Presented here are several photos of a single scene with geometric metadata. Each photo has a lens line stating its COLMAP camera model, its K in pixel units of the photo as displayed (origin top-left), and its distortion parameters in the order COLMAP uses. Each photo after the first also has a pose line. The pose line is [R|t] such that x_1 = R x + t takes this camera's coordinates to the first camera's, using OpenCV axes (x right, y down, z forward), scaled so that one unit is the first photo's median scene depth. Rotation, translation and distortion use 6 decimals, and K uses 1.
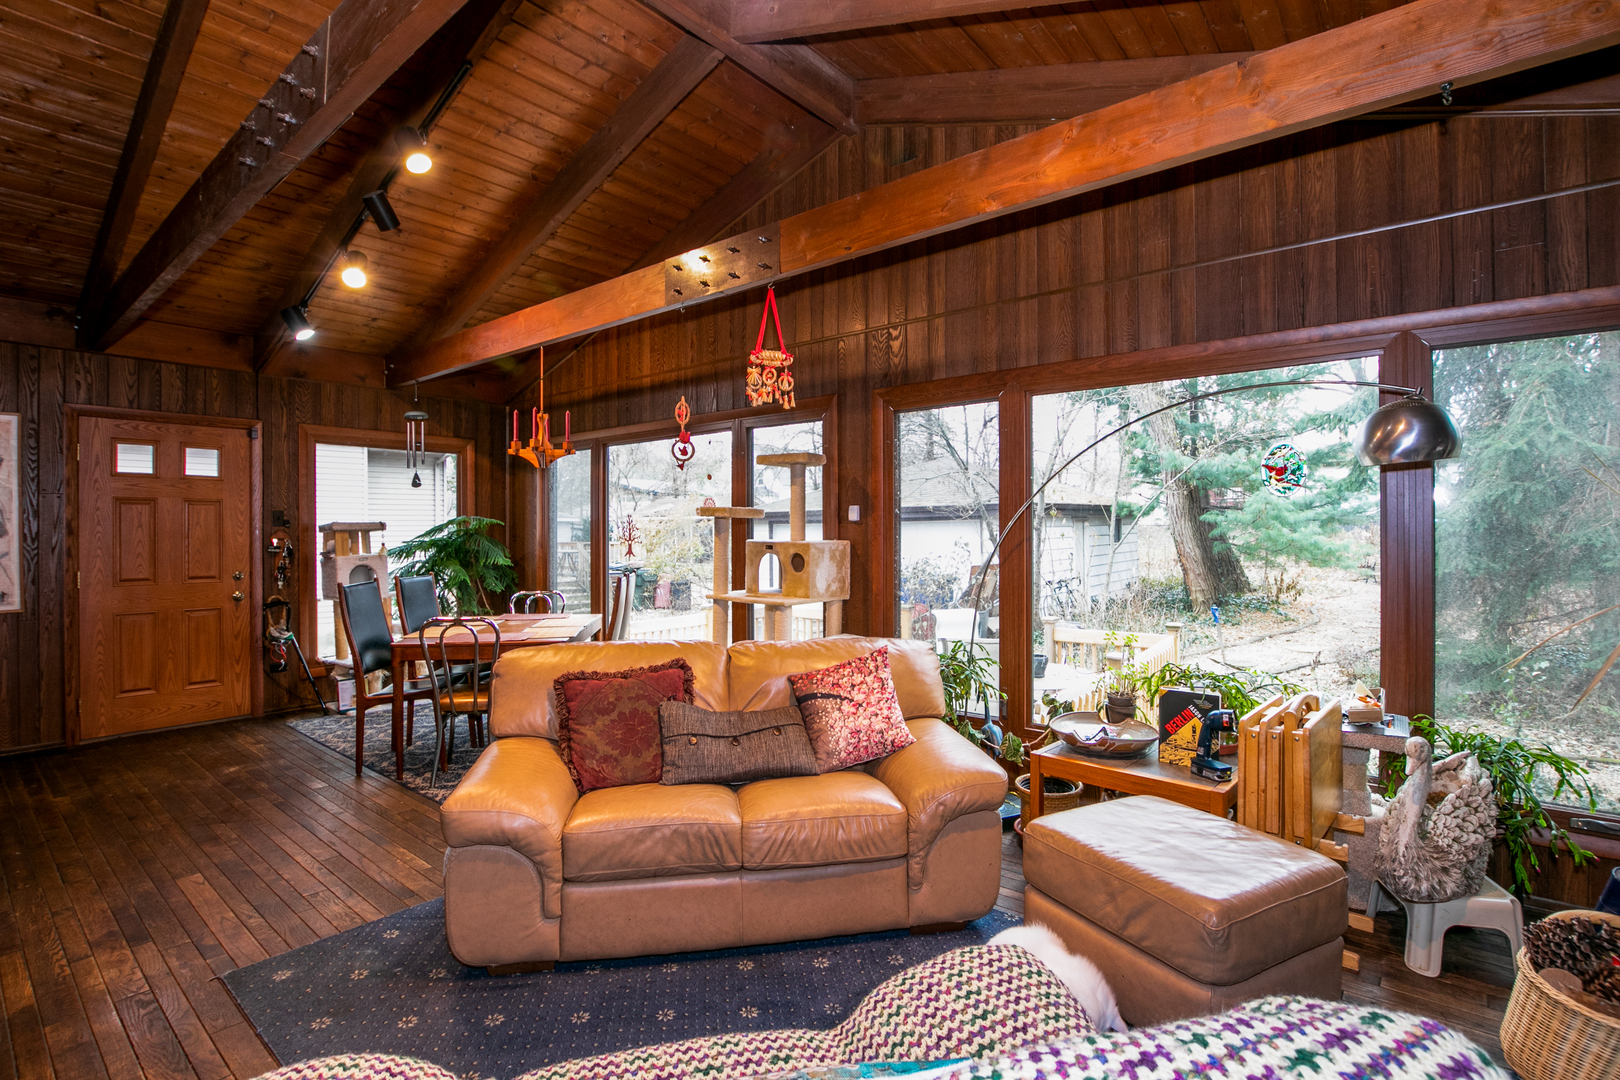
lens RADIAL K [[760.4, 0, 810.0], [0, 760.4, 540.0], [0, 0, 1]] dist [-0.032829, 0.000875]
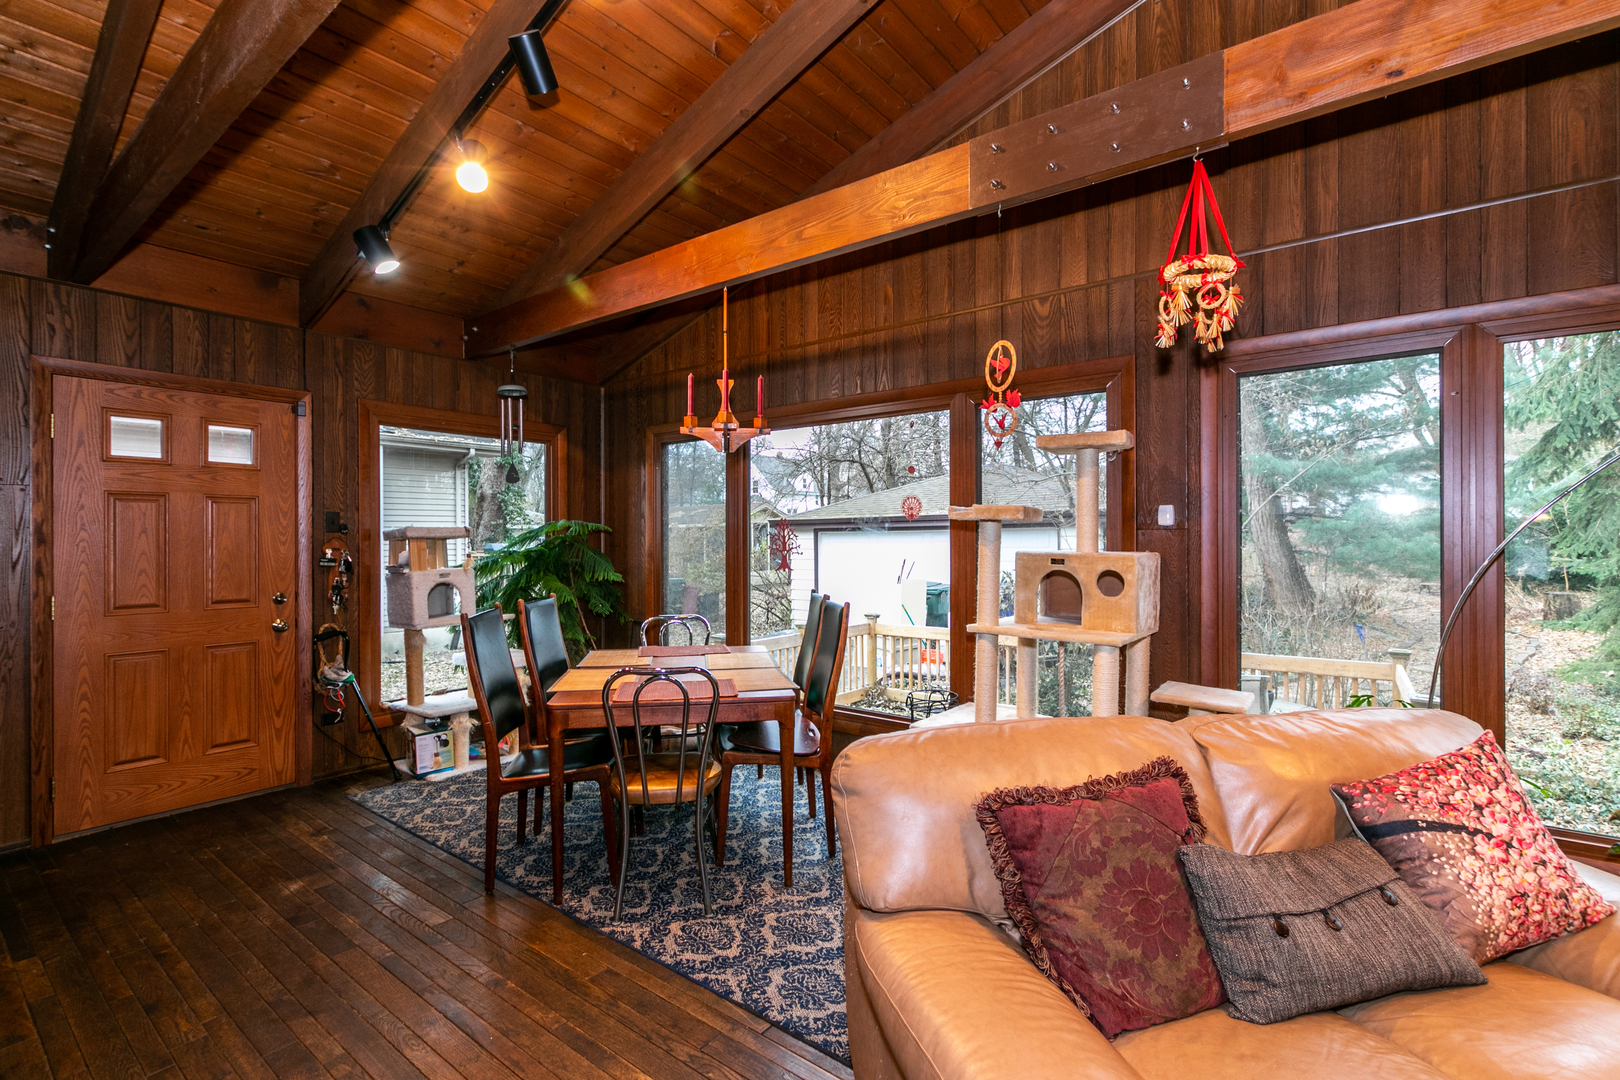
lens RADIAL K [[741.7, 0, 806.0], [0, 741.7, 547.7], [0, 0, 1]] dist [0.011236, -0.008216]
pose [[0.999810, 0.000248, 0.019516, -0.271801], [-0.000242, 1.000000, -0.000323, -0.002970], [-0.019516, 0.000318, 0.999810, 0.260121]]
